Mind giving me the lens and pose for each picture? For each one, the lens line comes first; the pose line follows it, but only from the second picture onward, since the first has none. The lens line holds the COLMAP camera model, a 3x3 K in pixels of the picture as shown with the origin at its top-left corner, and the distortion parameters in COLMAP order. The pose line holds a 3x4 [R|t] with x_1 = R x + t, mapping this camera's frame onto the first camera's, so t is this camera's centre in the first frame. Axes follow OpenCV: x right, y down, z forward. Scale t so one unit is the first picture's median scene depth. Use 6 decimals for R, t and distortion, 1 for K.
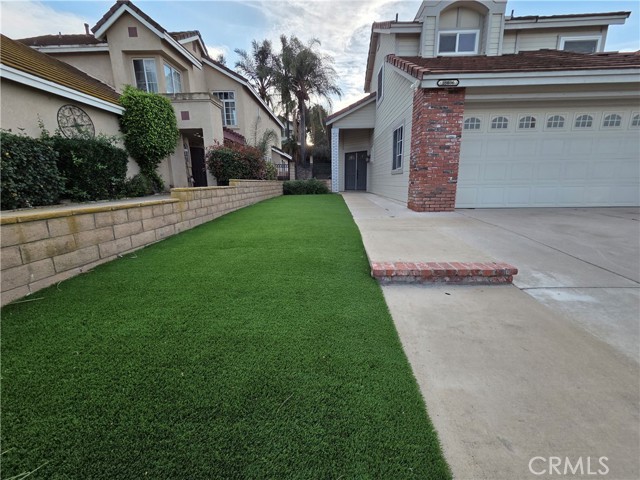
lens RADIAL K [[264.2, 0, 321.8], [0, 264.2, 234.3], [0, 0, 1]] dist [0.009333, 0.000203]
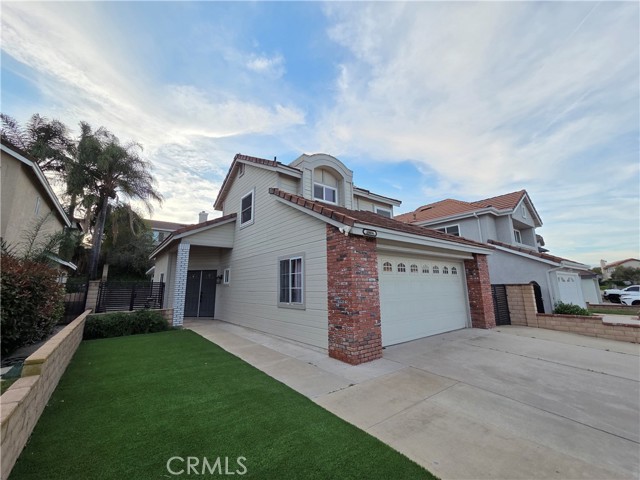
lens RADIAL K [[264.2, 0, 321.8], [0, 264.2, 234.3], [0, 0, 1]] dist [0.009333, 0.000203]
pose [[0.762954, 0.124123, 0.634425, -0.216416], [0.132313, 0.930634, -0.341194, -0.139928], [-0.632768, 0.344258, 0.693608, 0.237549]]
